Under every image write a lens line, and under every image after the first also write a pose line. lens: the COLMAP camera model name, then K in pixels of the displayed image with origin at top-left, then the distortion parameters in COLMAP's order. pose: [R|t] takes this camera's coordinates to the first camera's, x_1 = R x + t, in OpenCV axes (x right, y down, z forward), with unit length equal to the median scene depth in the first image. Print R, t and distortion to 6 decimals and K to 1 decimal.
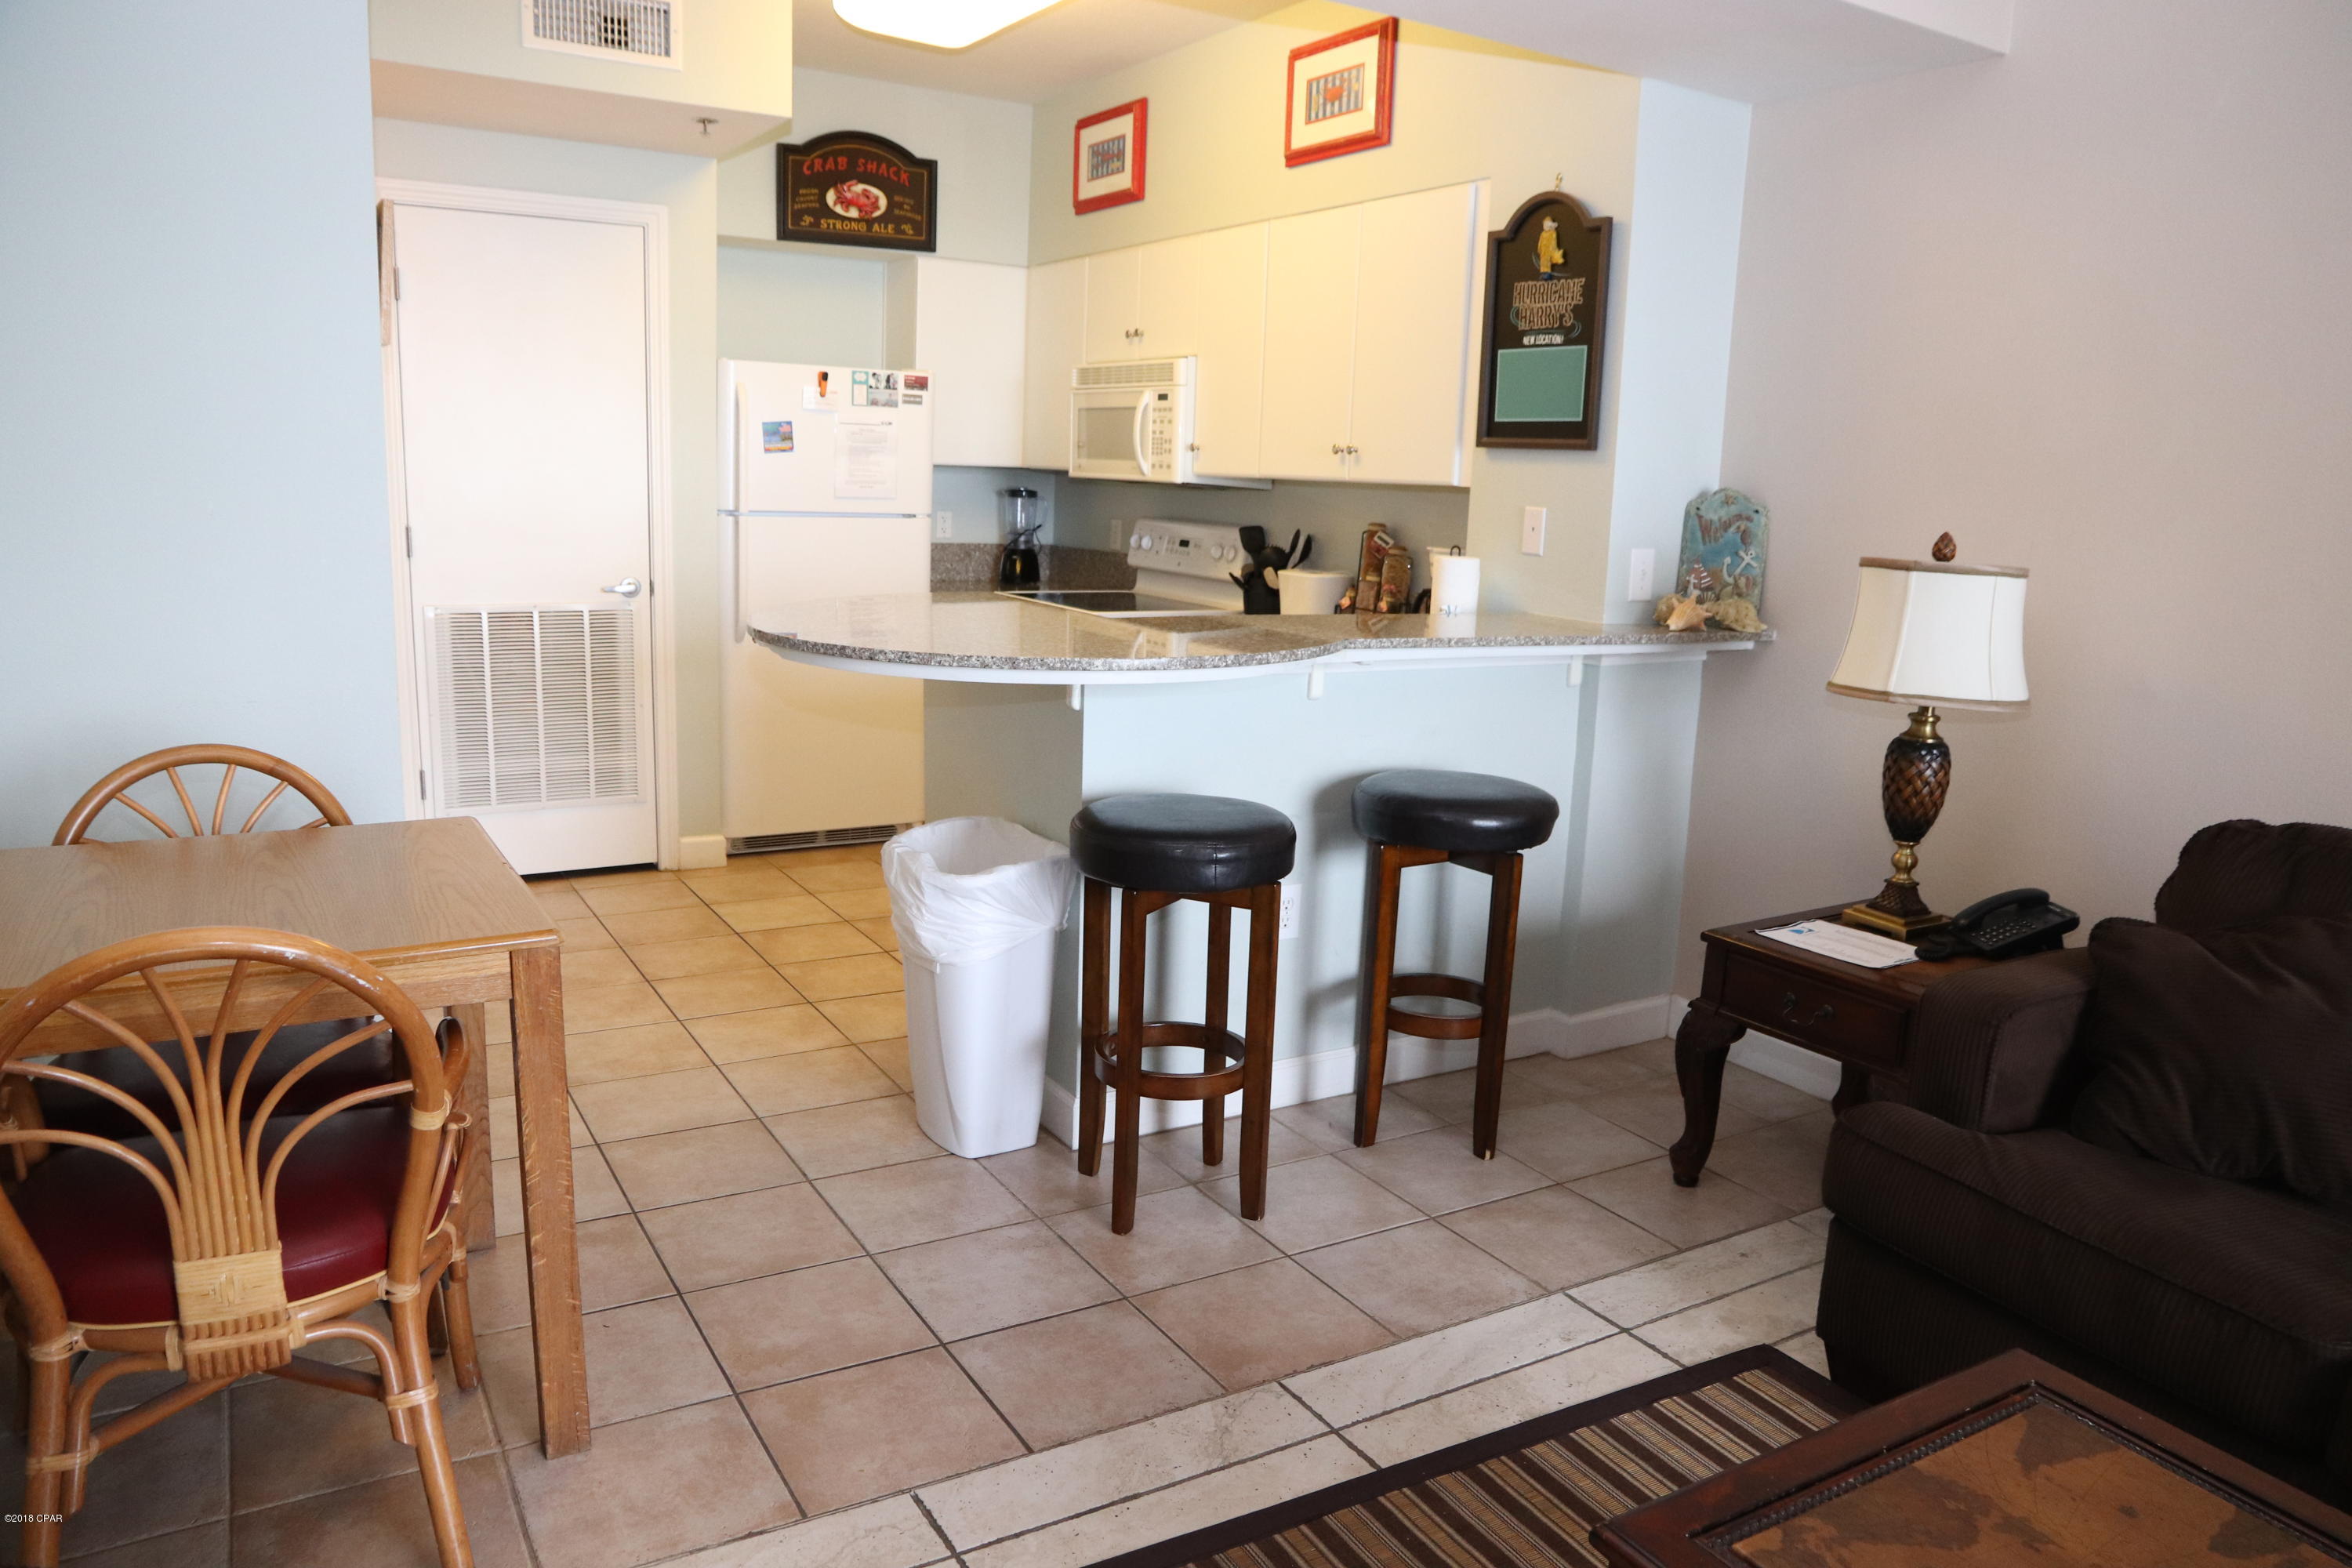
lens RADIAL K [[1618.1, 0, 1184.0], [0, 1618.1, 789.1], [0, 0, 1]] dist [-0.115480, 0.082652]
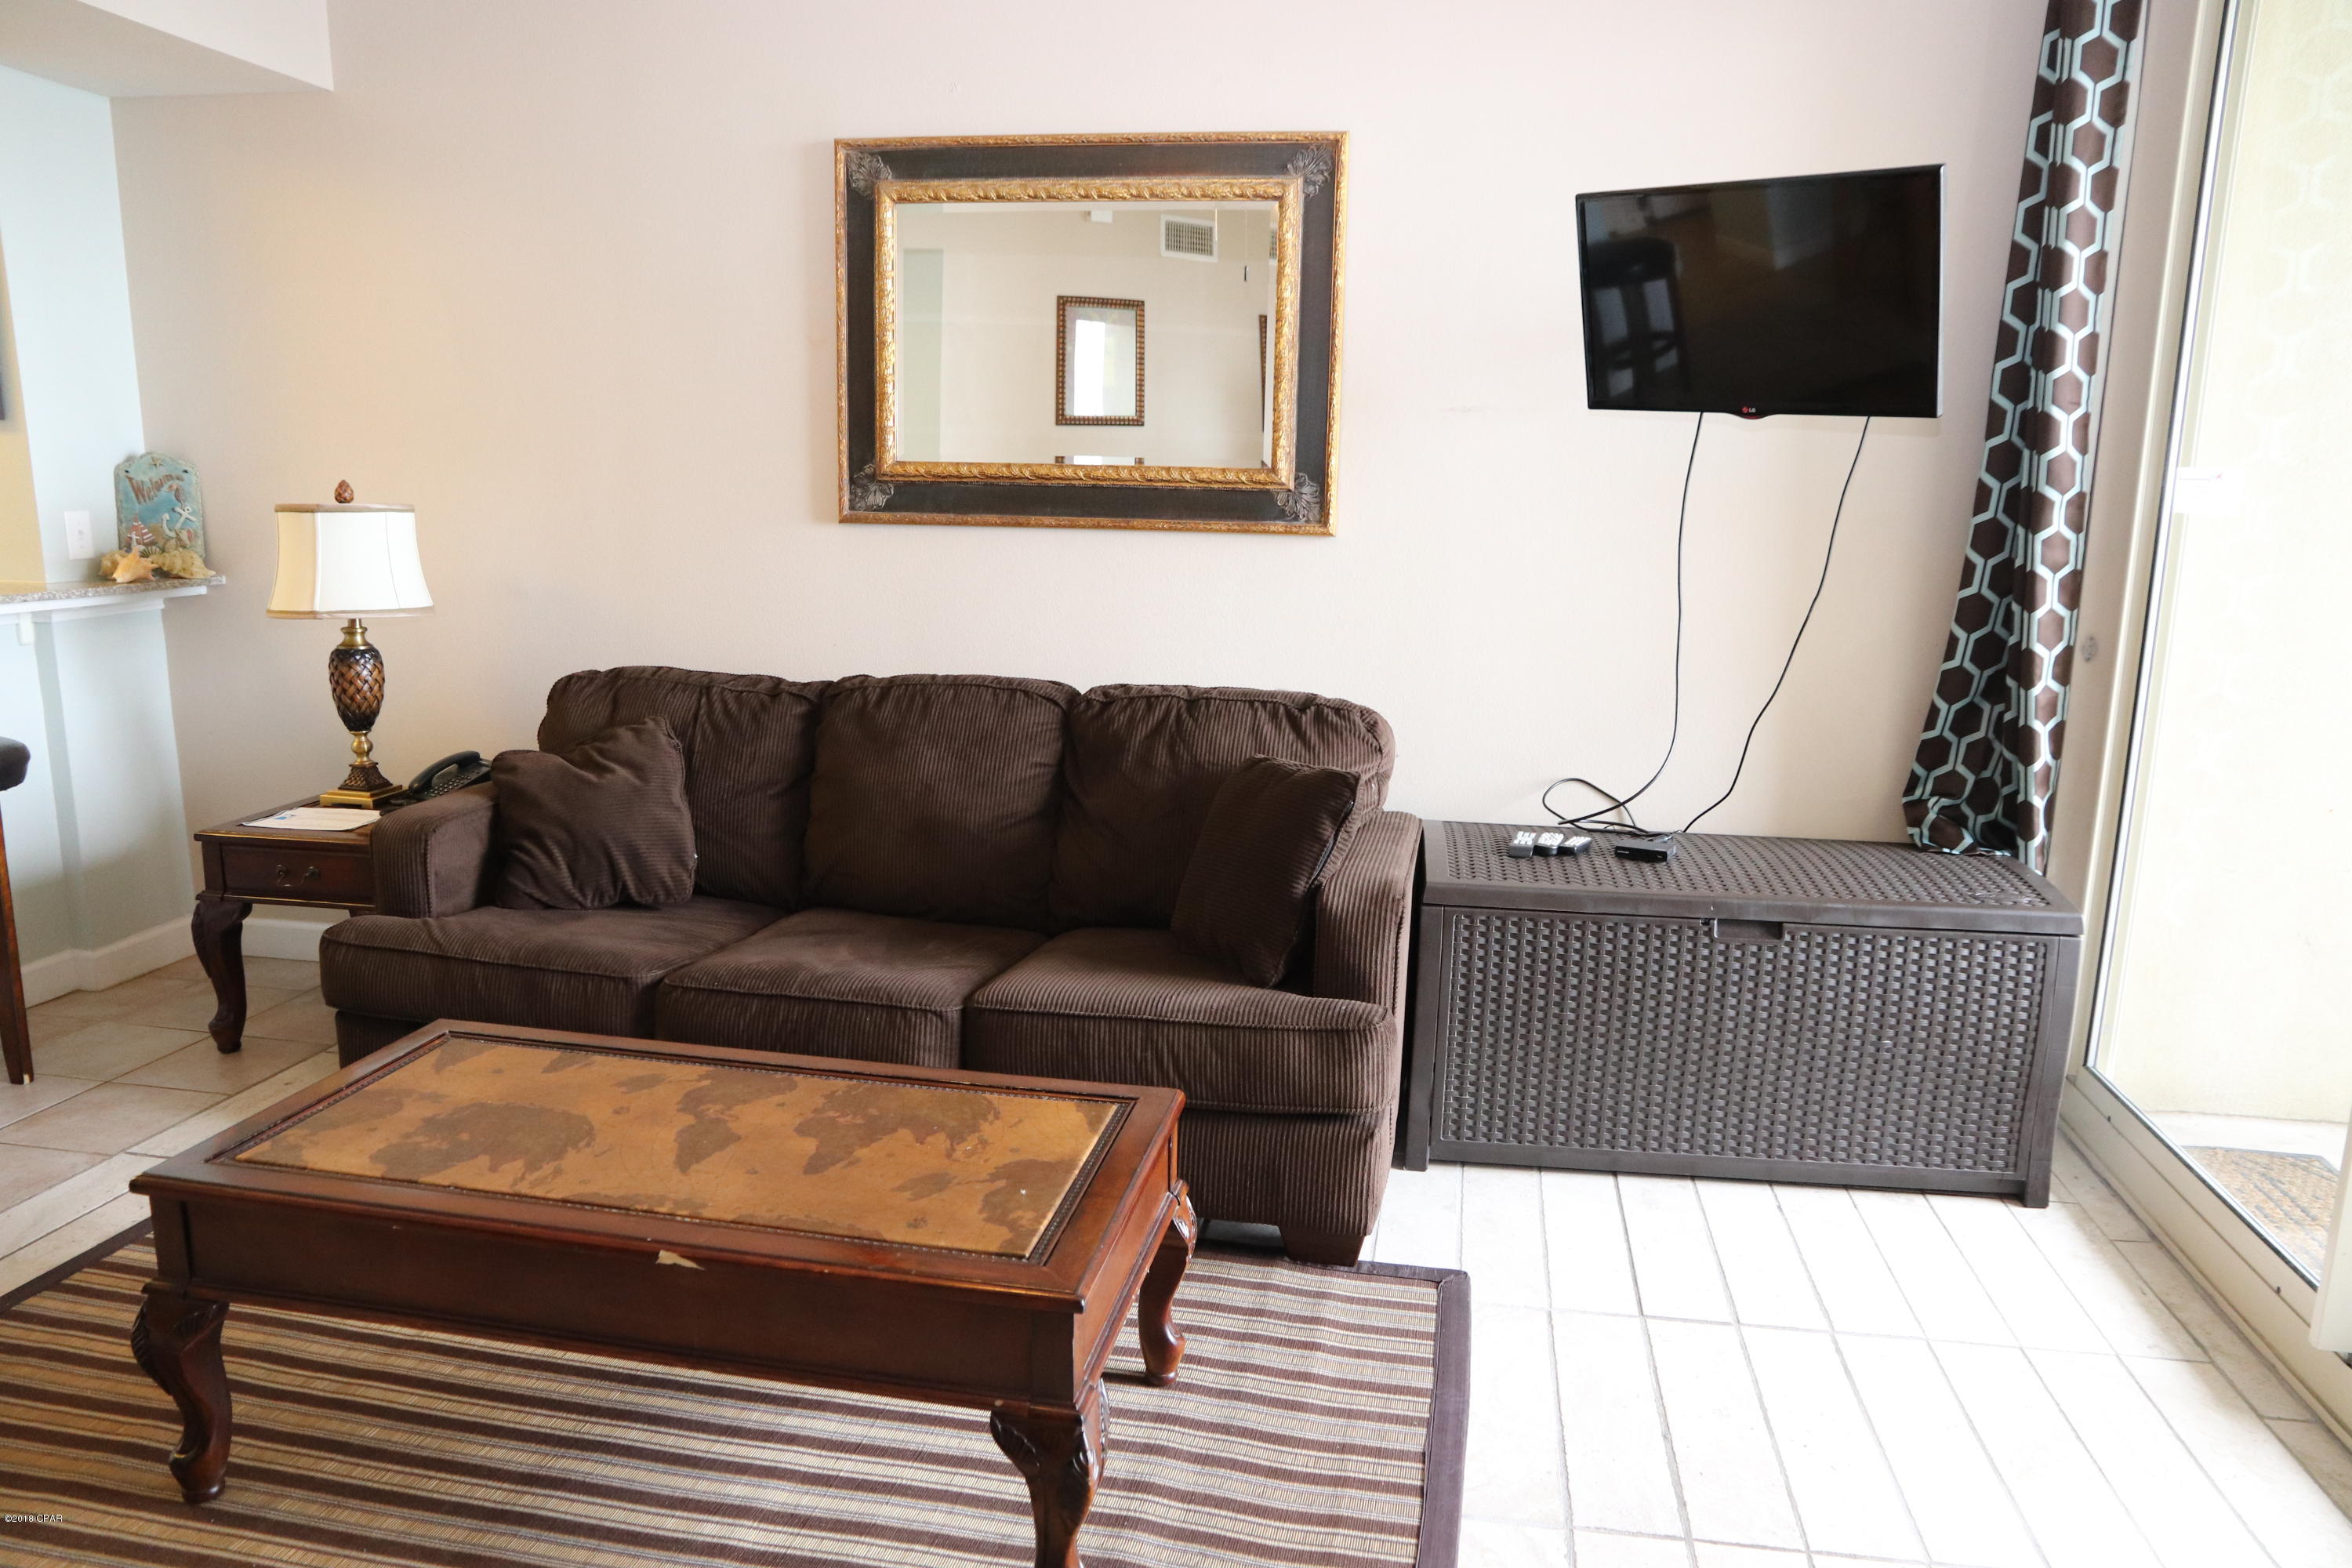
lens RADIAL K [[1618.1, 0, 1184.0], [0, 1618.1, 789.1], [0, 0, 1]] dist [-0.115480, 0.082652]
pose [[0.649542, -0.175526, 0.739788, -0.031743], [0.153580, 0.983221, 0.098440, 0.038018], [-0.744653, 0.049676, 0.665600, -0.205416]]
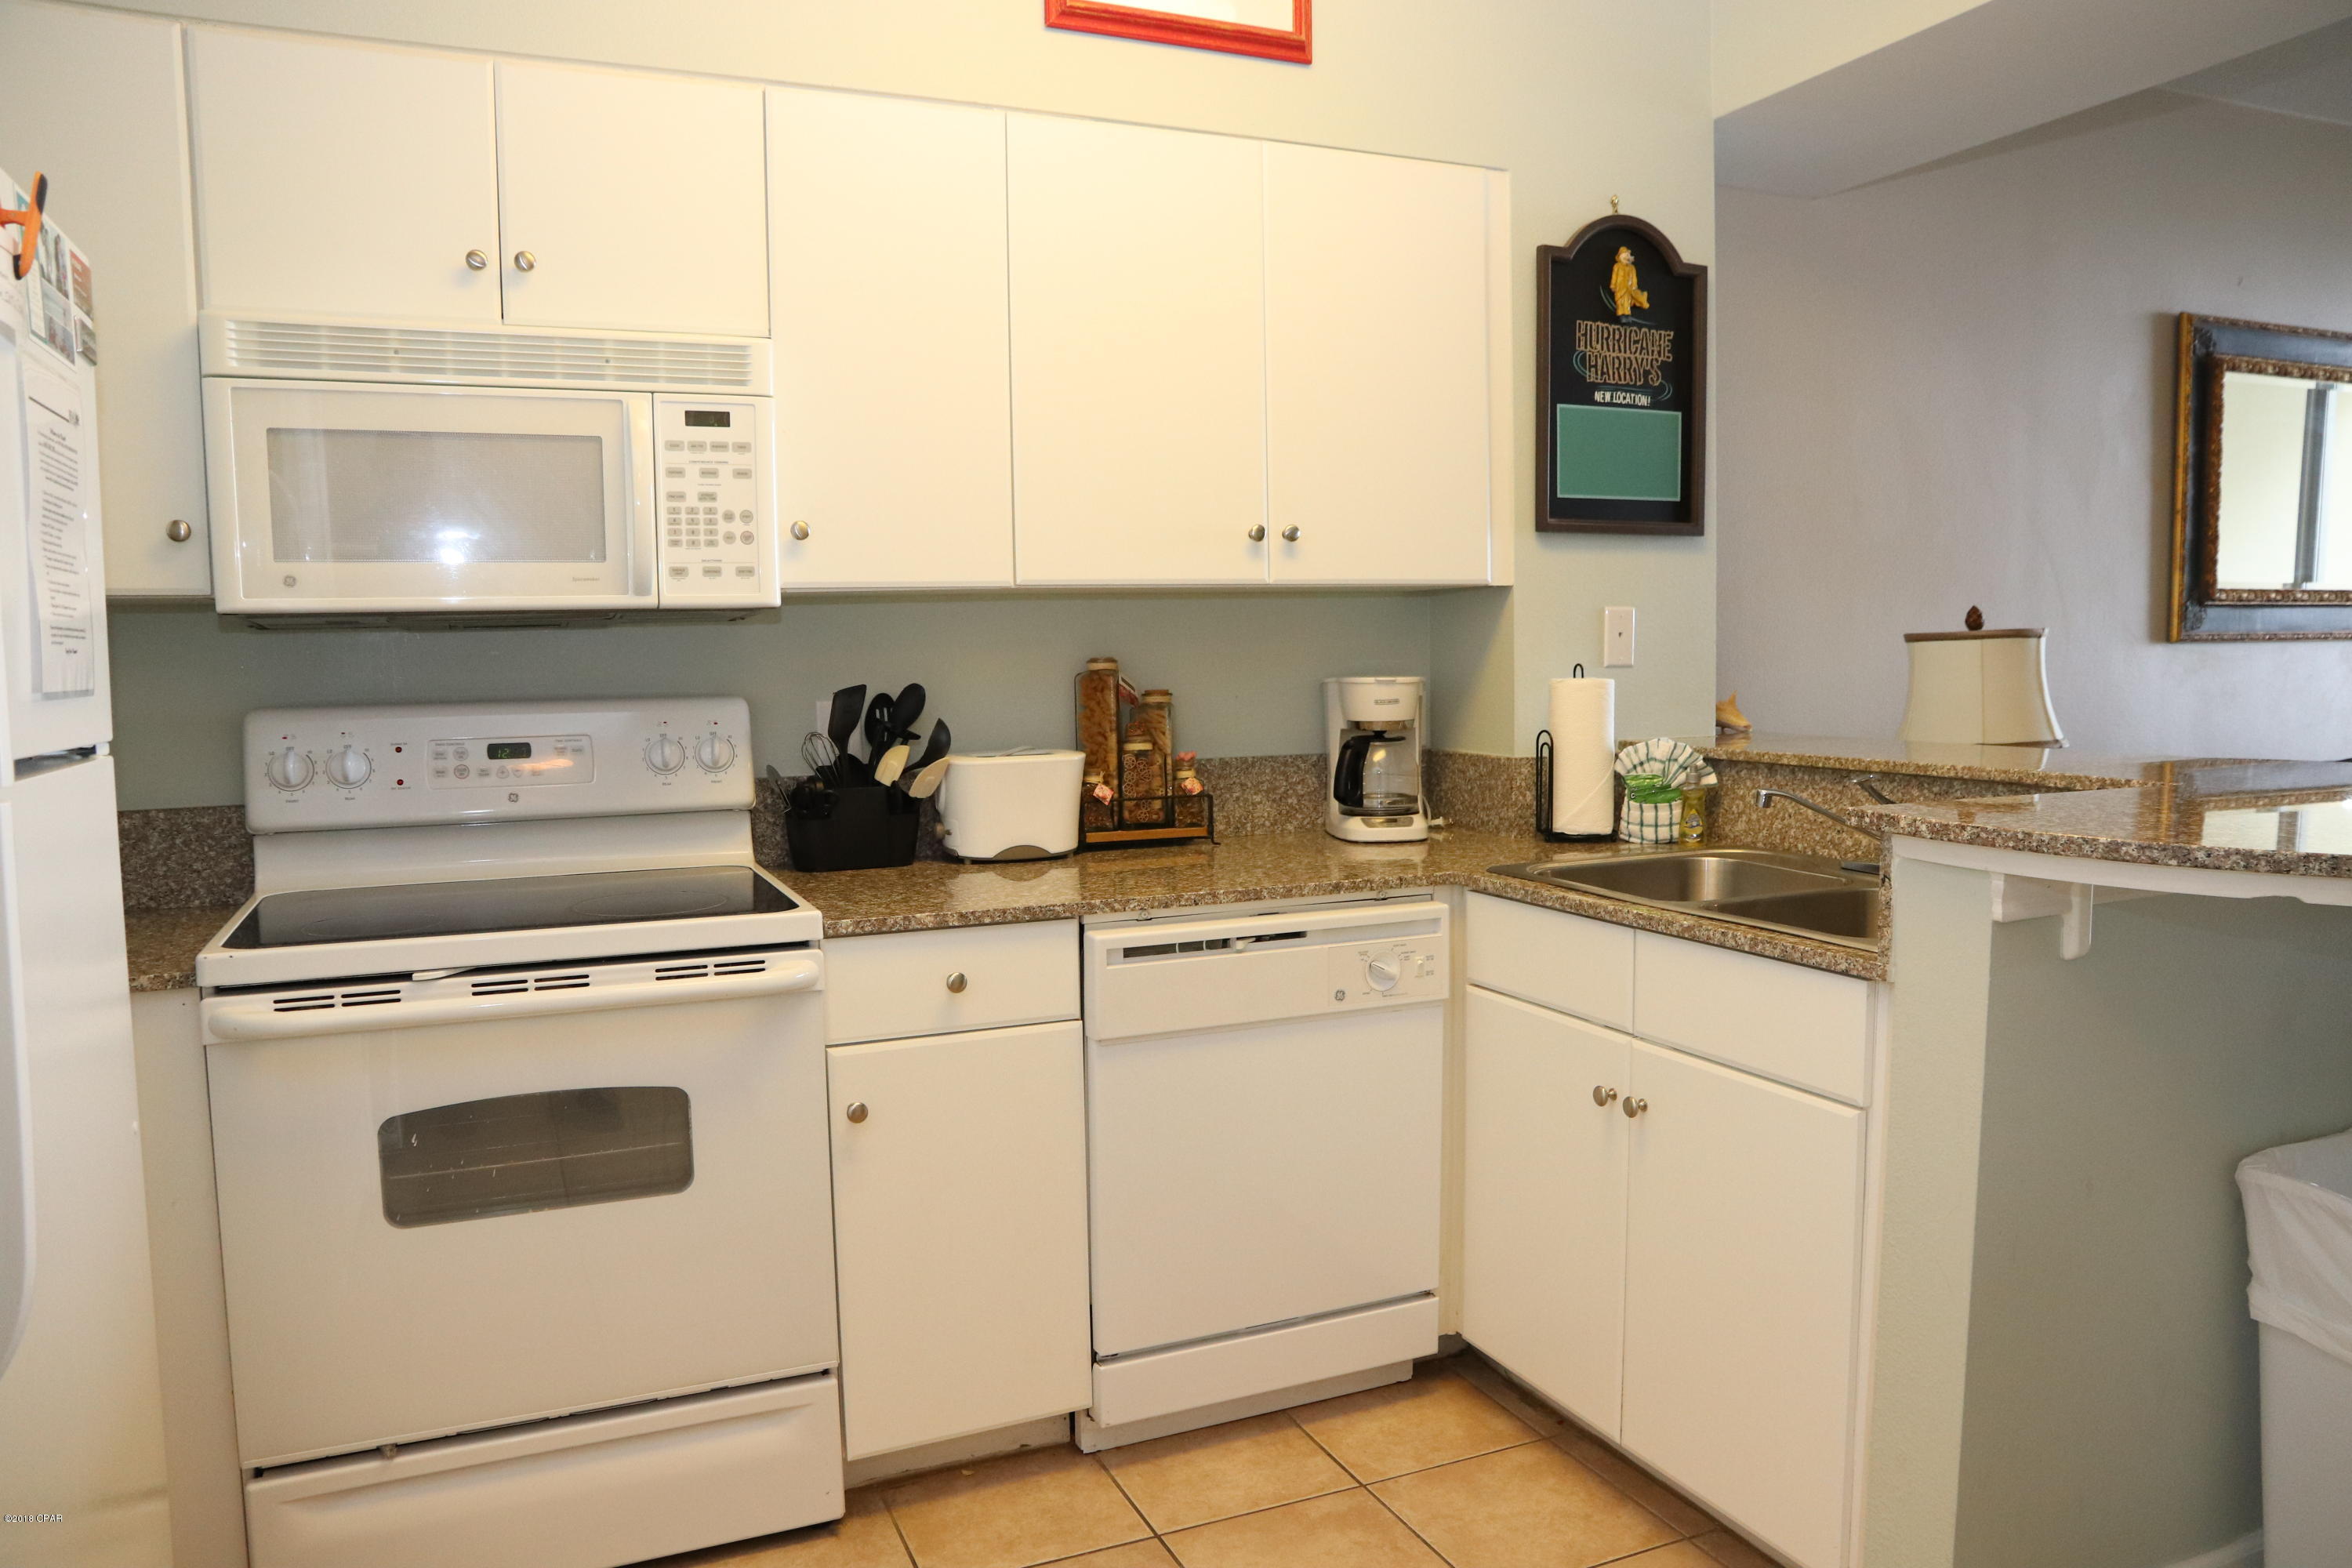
lens RADIAL K [[1618.1, 0, 1184.0], [0, 1618.1, 789.1], [0, 0, 1]] dist [-0.115480, 0.082652]
pose [[0.127502, -0.130440, 0.983224, -0.505500], [0.214359, 0.971510, 0.101089, -0.180596], [-0.968397, 0.197874, 0.151830, 0.930714]]
